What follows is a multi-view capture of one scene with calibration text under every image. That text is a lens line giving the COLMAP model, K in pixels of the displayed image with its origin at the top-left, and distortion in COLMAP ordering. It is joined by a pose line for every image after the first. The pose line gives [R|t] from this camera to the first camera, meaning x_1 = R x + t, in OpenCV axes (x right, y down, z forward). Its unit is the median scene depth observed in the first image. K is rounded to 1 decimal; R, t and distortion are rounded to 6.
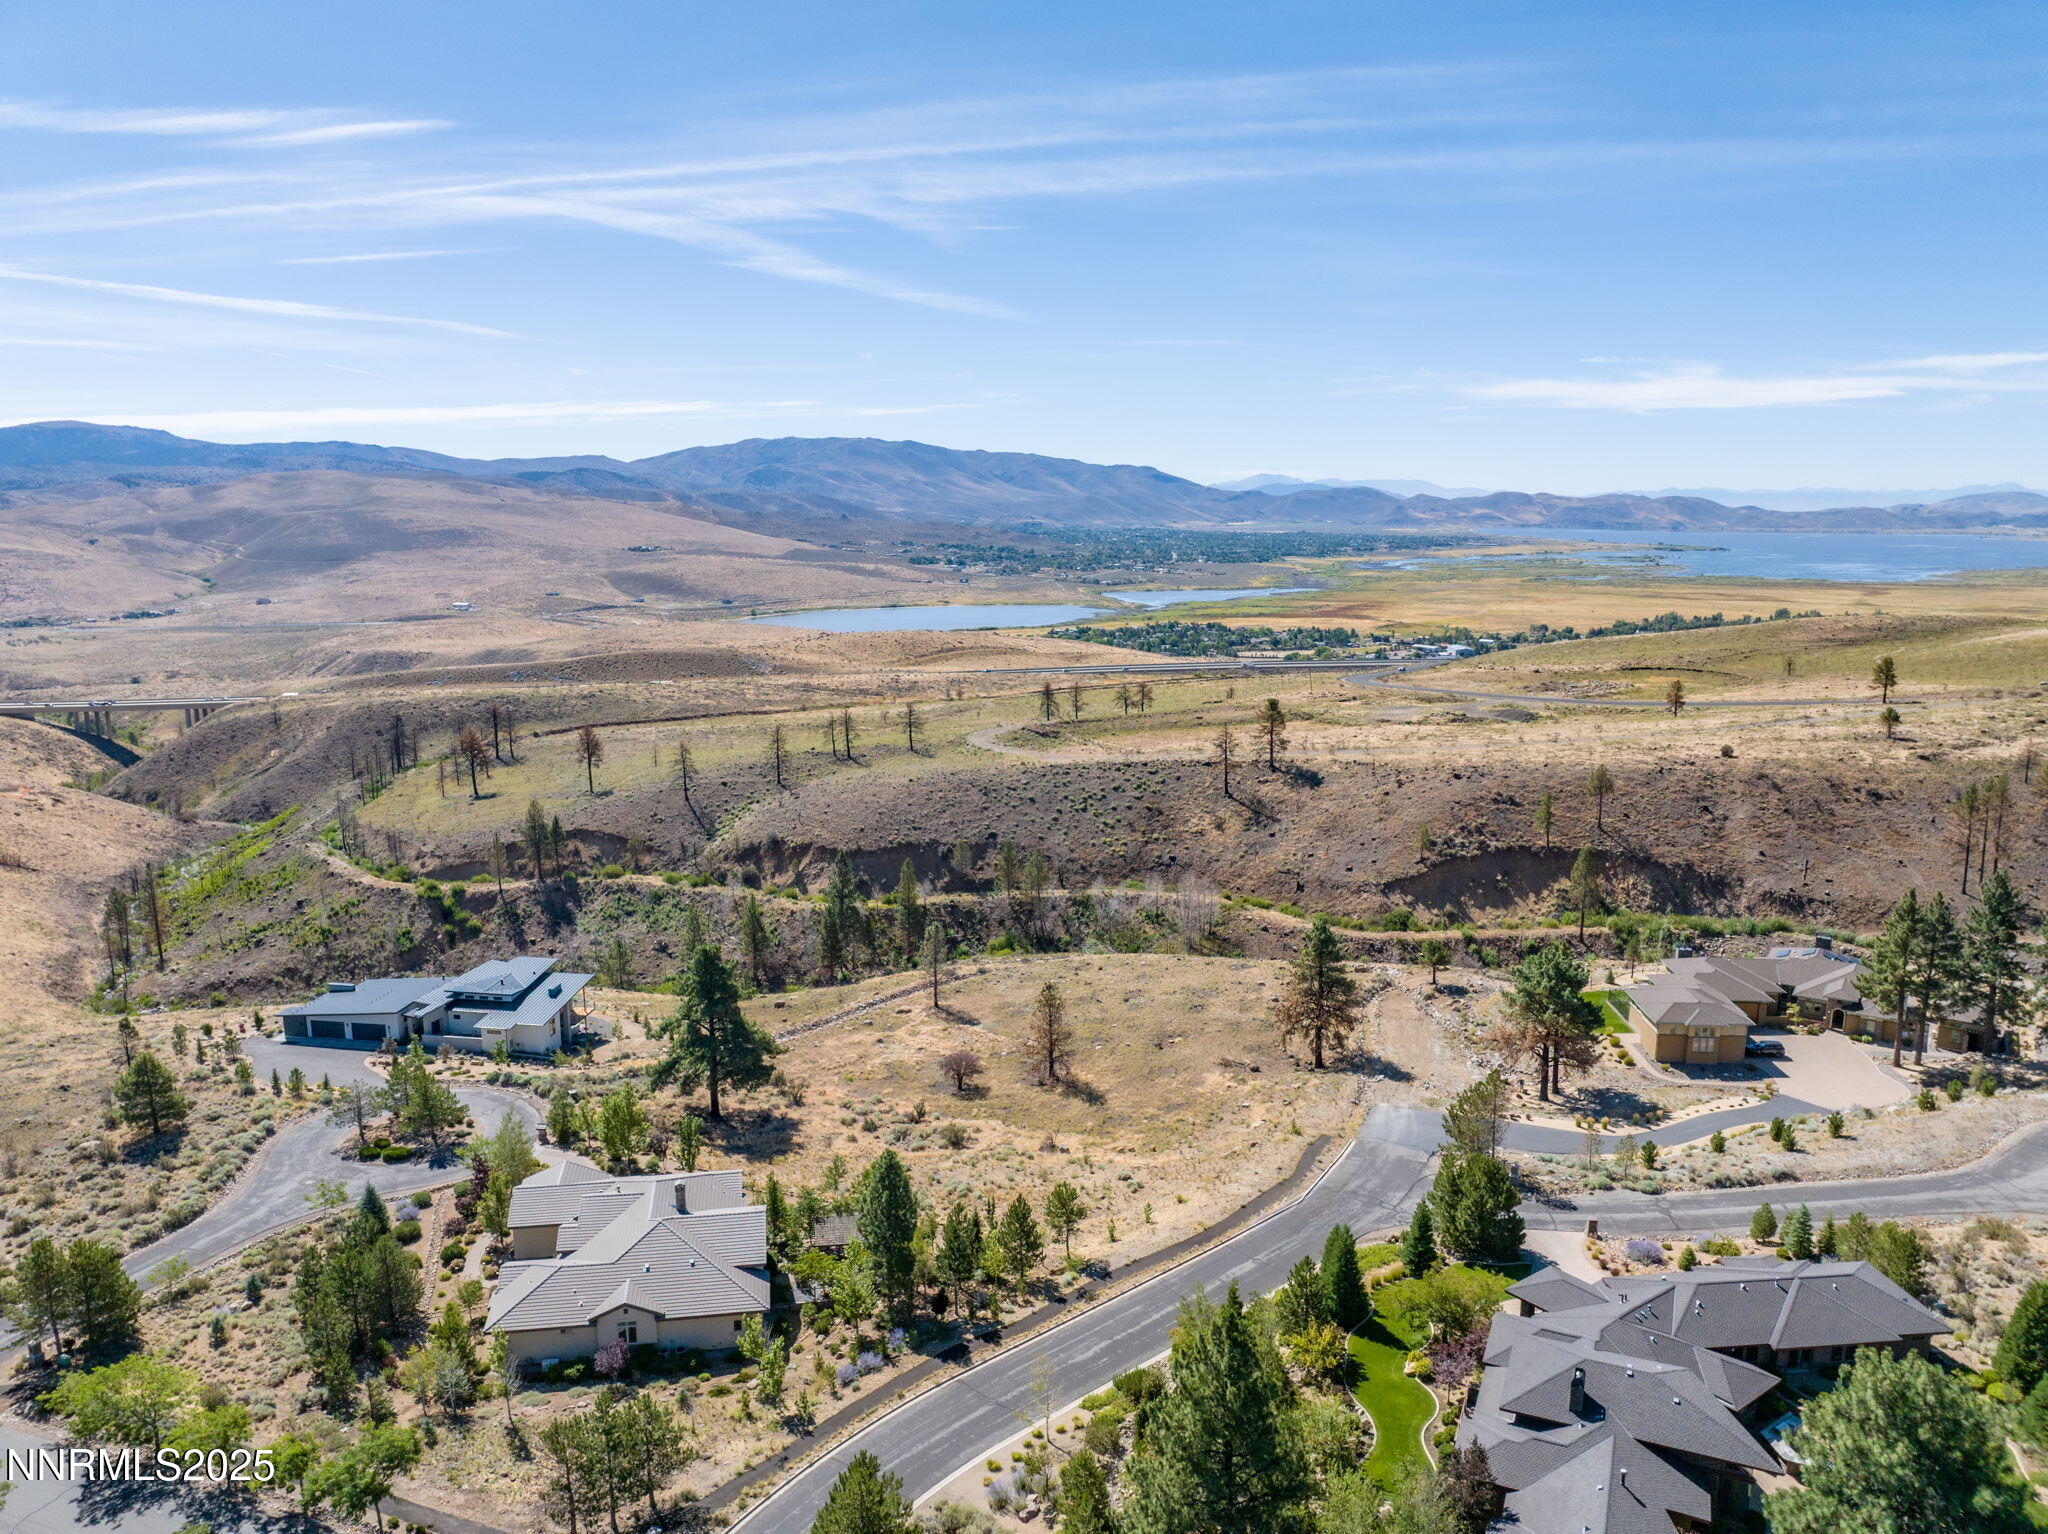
lens RADIAL K [[1440.7, 0, 1021.5], [0, 1440.7, 768.0], [0, 0, 1]] dist [-0.043444, 0.010042]
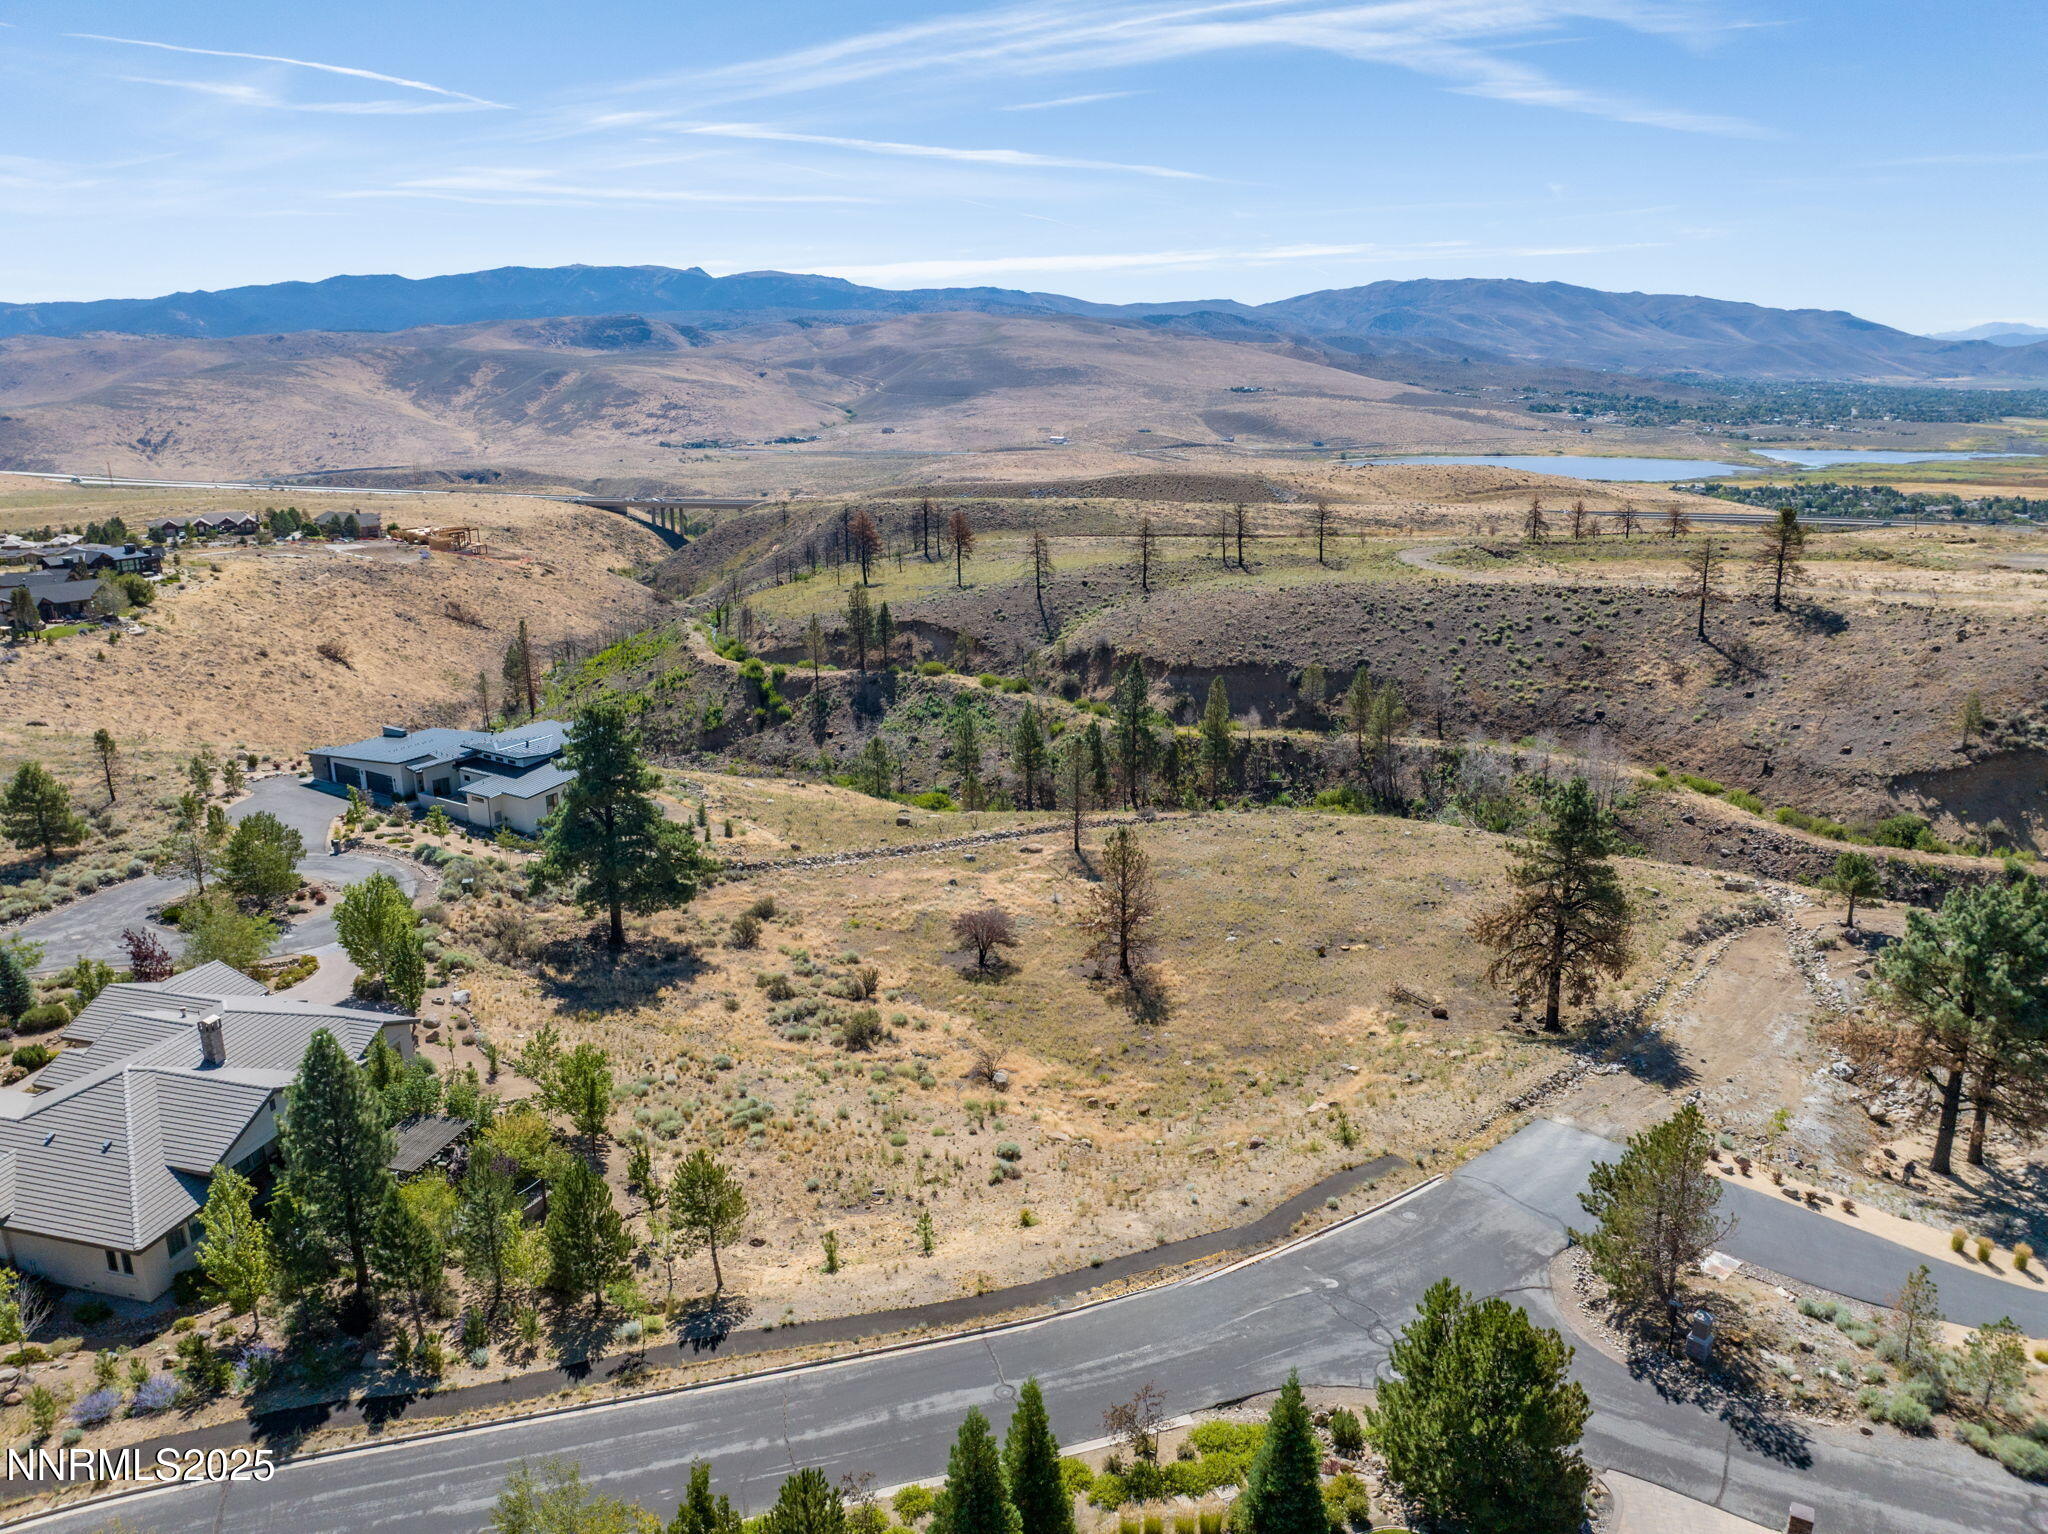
lens RADIAL K [[1440.7, 0, 1021.3], [0, 1440.7, 765.4], [0, 0, 1]] dist [-0.043444, 0.010042]
pose [[0.912759, 0.113428, -0.392436, 0.120175], [-0.074338, 0.990757, 0.113462, 0.026343], [0.401679, -0.074390, 0.912754, 0.201512]]
